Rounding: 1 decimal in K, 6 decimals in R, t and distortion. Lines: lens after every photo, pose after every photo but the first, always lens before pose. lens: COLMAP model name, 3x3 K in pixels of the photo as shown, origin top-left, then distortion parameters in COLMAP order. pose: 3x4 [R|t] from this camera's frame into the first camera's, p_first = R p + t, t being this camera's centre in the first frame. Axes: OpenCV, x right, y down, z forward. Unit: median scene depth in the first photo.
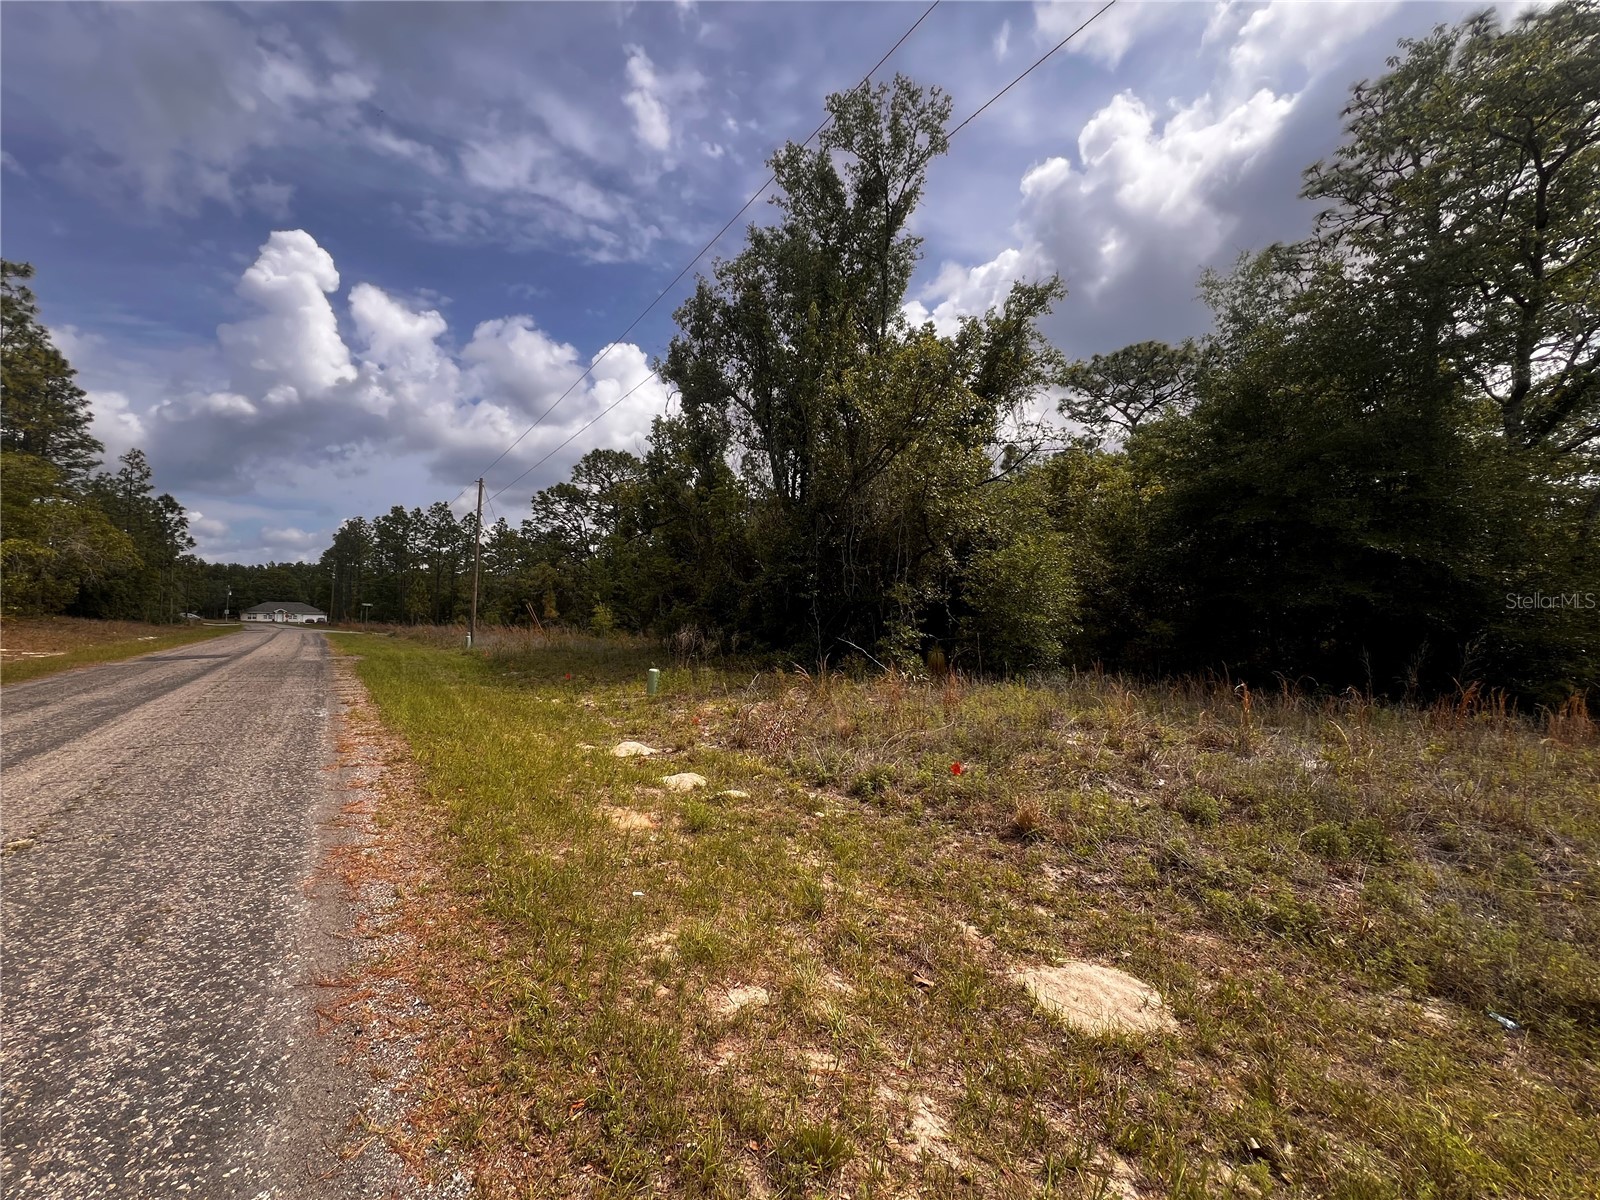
lens RADIAL K [[640.1, 0, 800.0], [0, 640.1, 600.0], [0, 0, 1]] dist [0.001183, 0.000185]
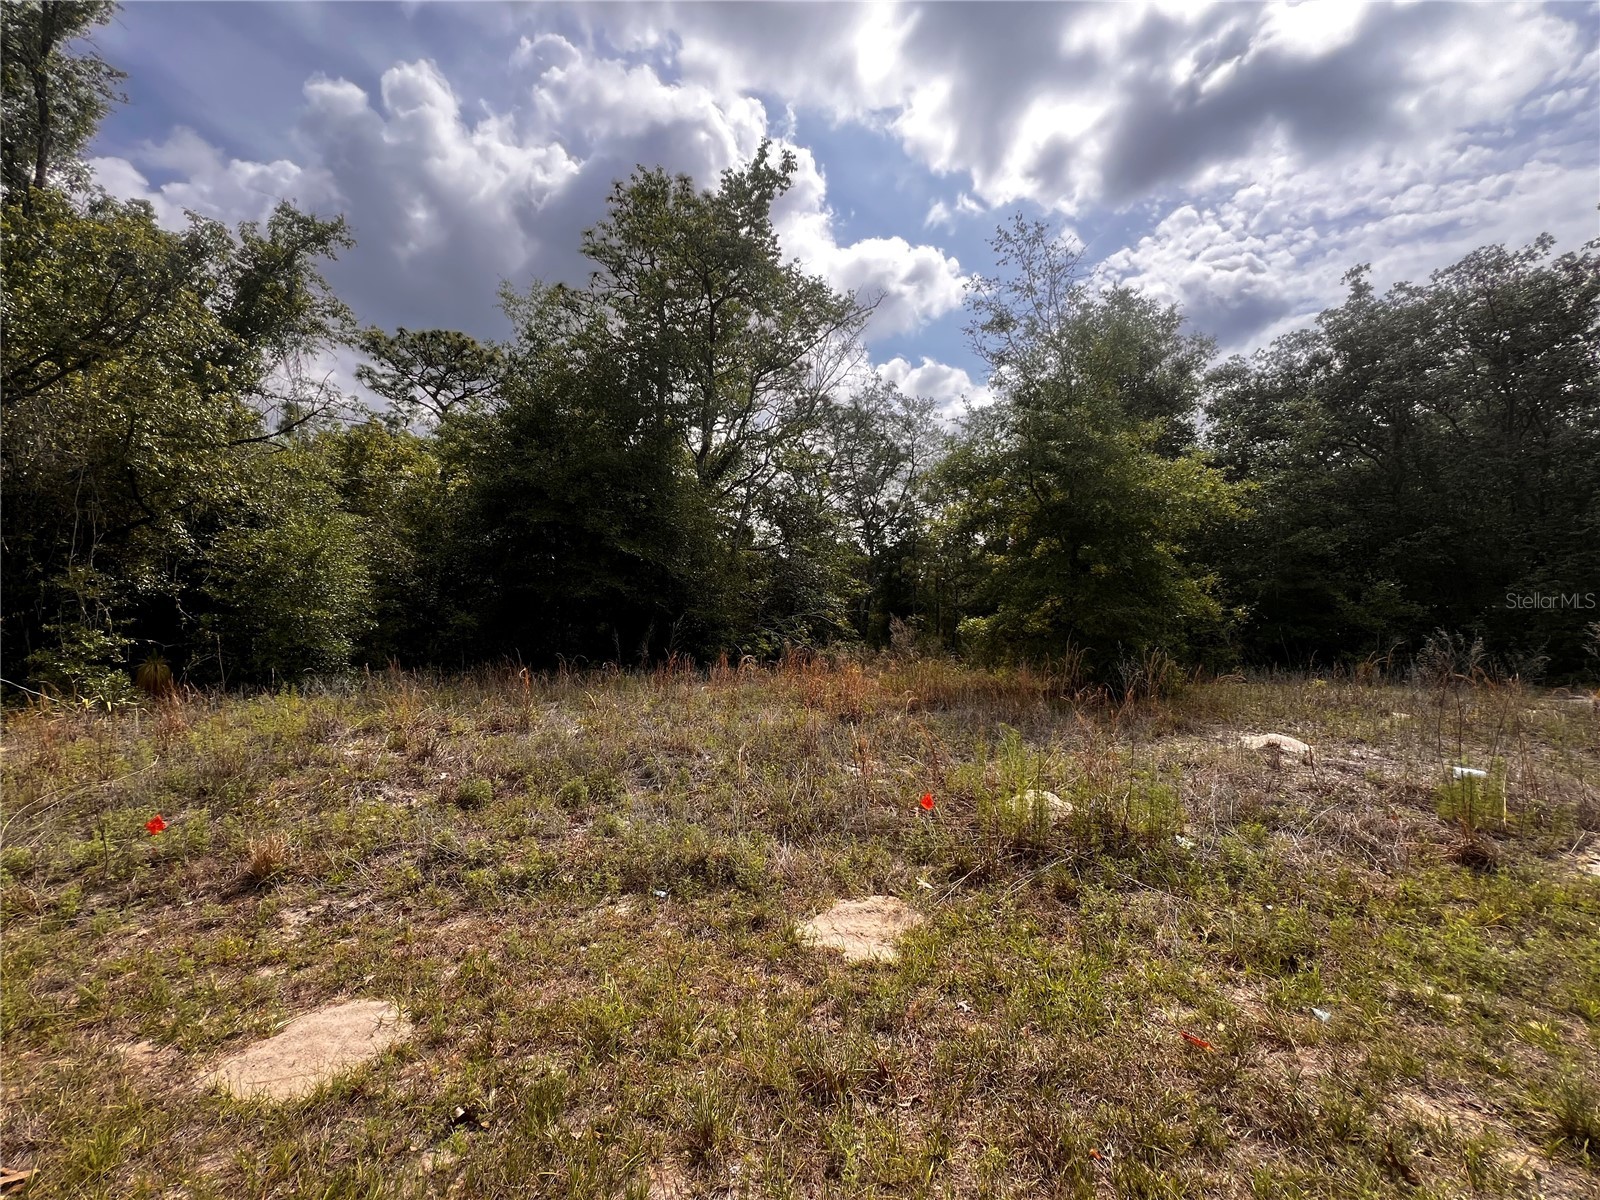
lens RADIAL K [[640.1, 0, 800.0], [0, 640.1, 600.0], [0, 0, 1]] dist [0.001183, 0.000185]
pose [[0.560017, -0.012159, 0.828392, 0.019004], [-0.000006, 0.999892, 0.014680, -0.001323], [-0.828481, -0.008226, 0.559956, -0.005811]]
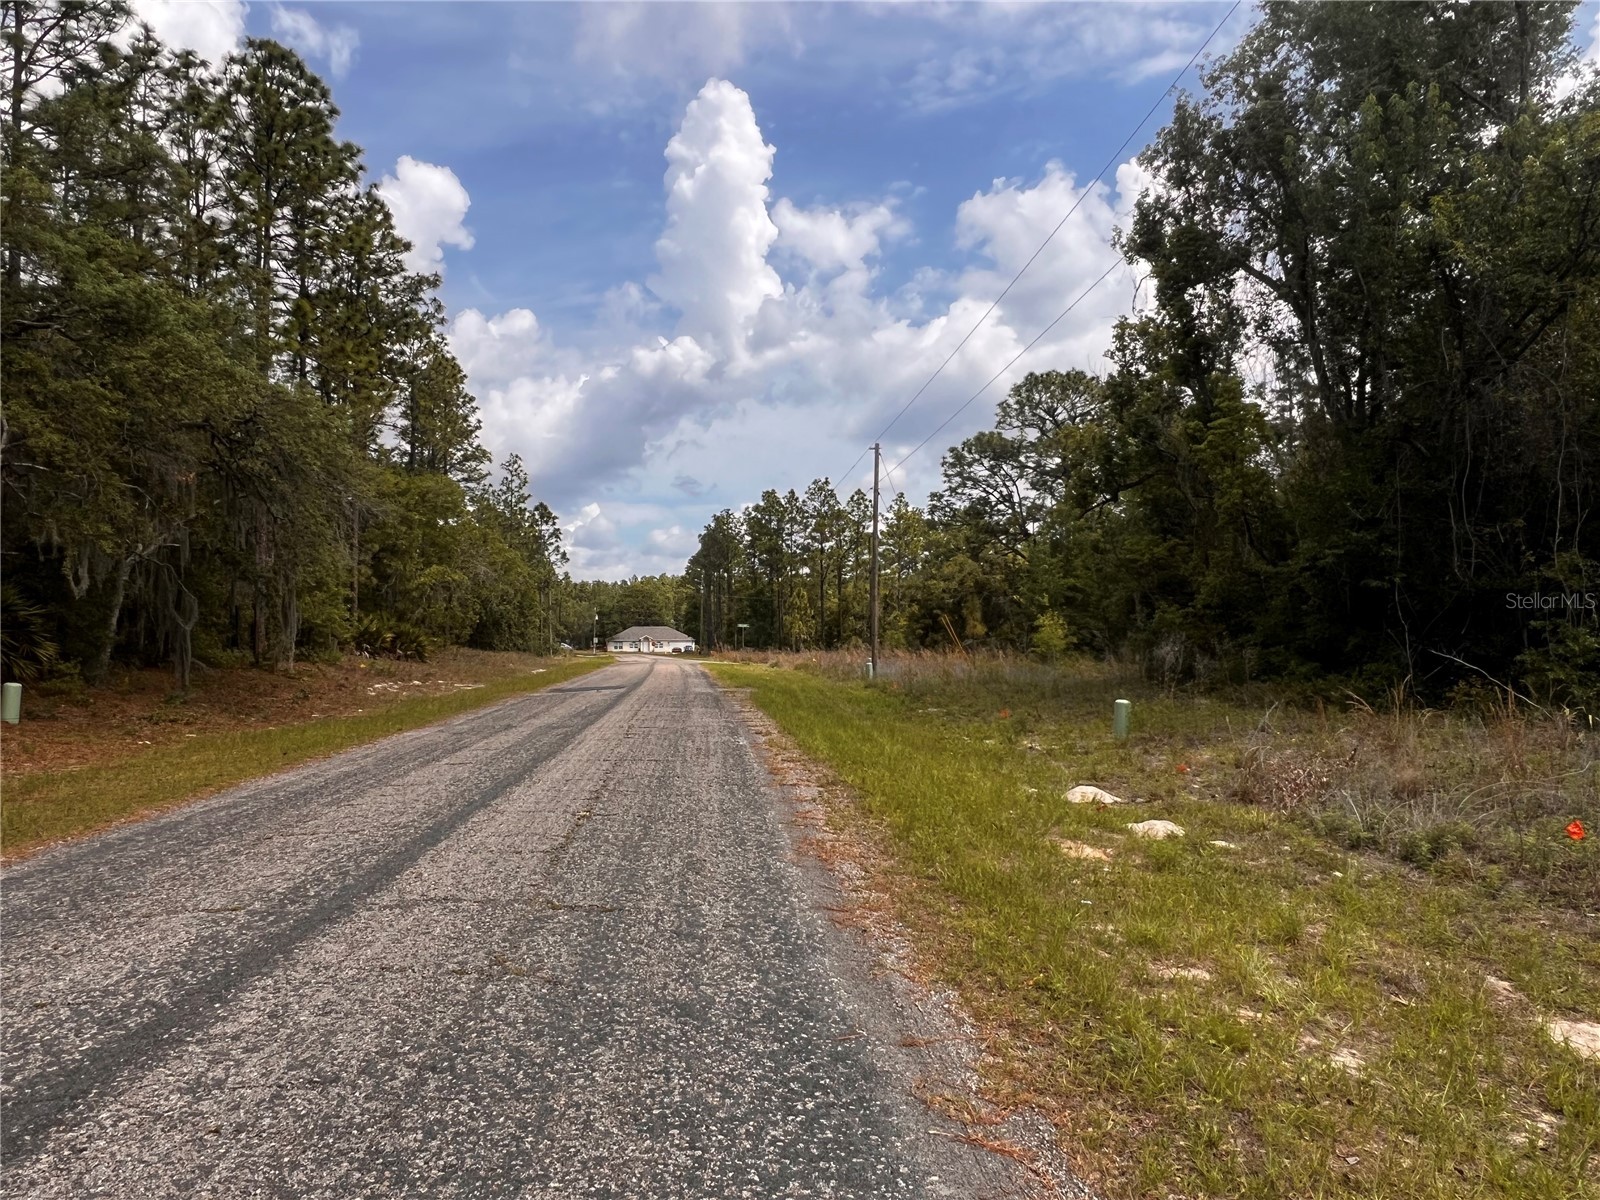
lens RADIAL K [[1048.0, 0, 798.9], [0, 1048.0, 610.0], [0, 0, 1]] dist [0.007027, 0.001261]
pose [[0.859434, -0.036895, -0.509913, 0.042061], [0.038270, 0.999237, -0.007798, 0.004763], [0.509812, -0.012813, 0.860190, -0.122170]]
